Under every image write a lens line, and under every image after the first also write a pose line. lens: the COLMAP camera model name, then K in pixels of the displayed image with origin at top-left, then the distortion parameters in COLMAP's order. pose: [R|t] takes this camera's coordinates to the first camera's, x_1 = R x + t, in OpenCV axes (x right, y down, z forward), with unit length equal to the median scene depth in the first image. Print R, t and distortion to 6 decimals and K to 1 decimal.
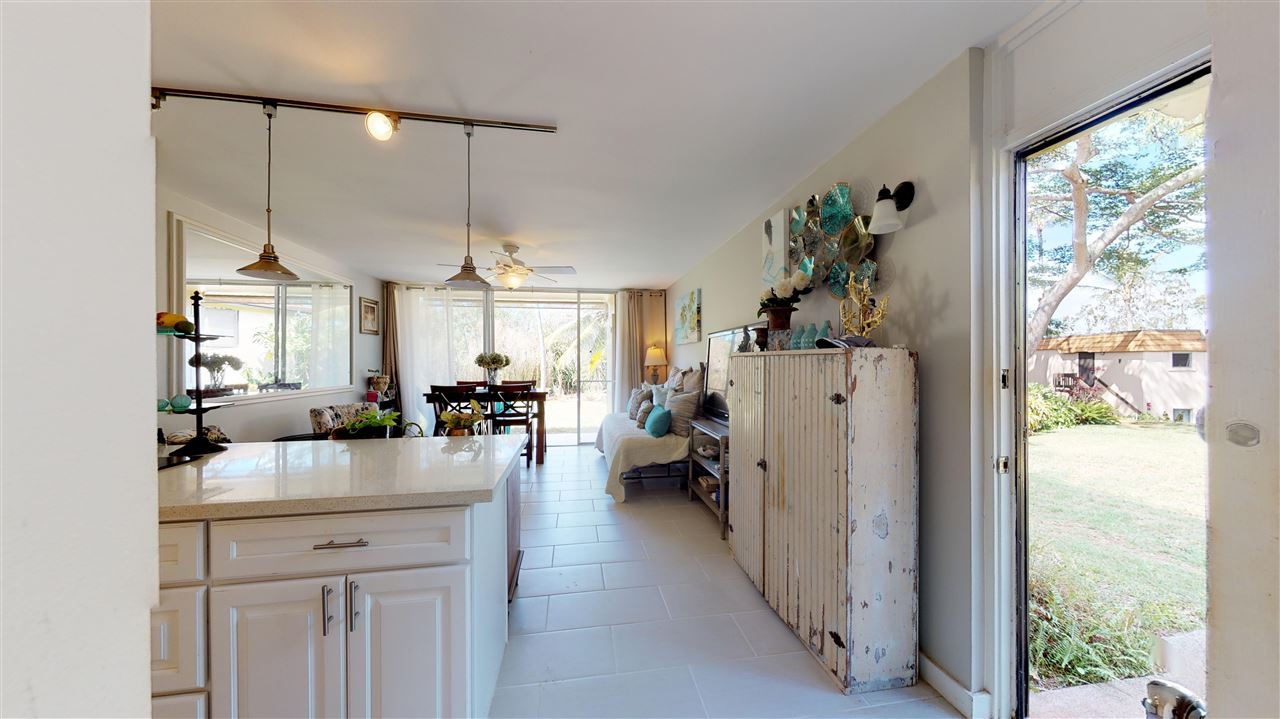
lens RADIAL K [[410.5, 0, 640.0], [0, 410.5, 359.5], [0, 0, 1]] dist [0.030043, -0.000004]
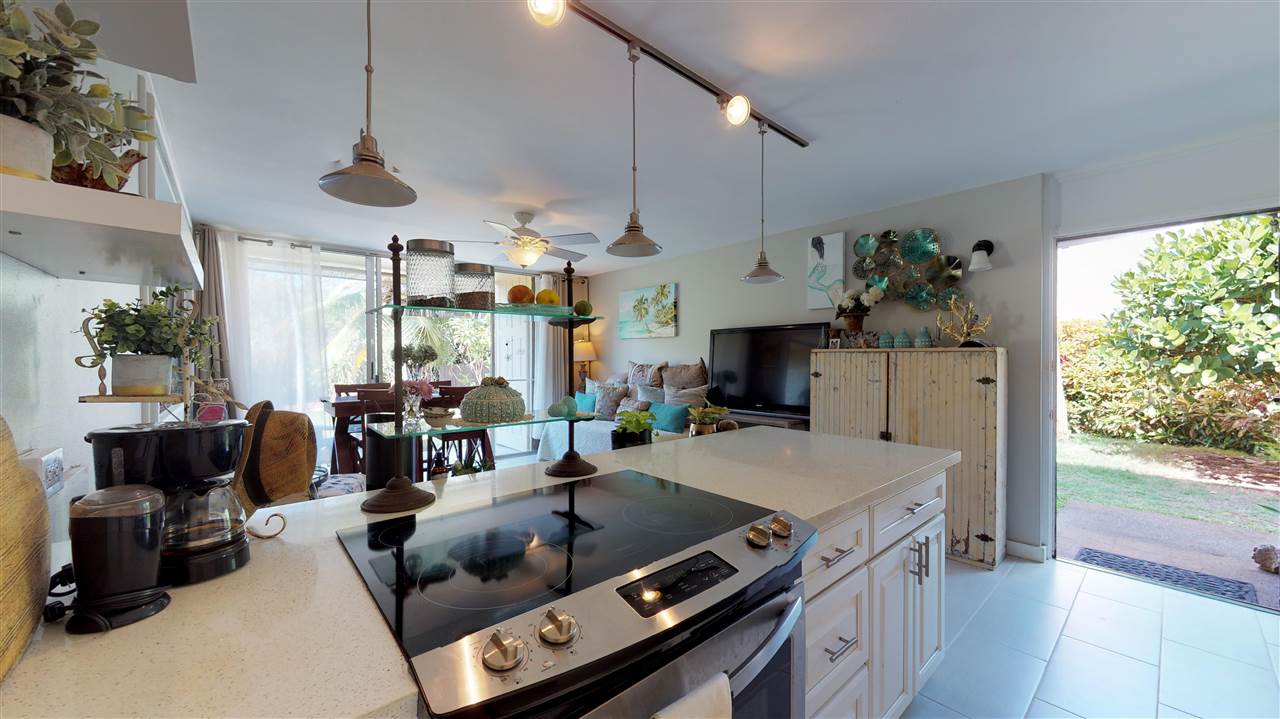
lens RADIAL K [[467.3, 0, 642.1], [0, 467.3, 363.2], [0, 0, 1]] dist [0.000592, 0.000016]
pose [[0.850688, 0.000667, 0.525670, -1.000433], [-0.008945, 0.999873, 0.013207, 0.012864], [-0.525594, -0.015937, 0.850586, 0.146359]]
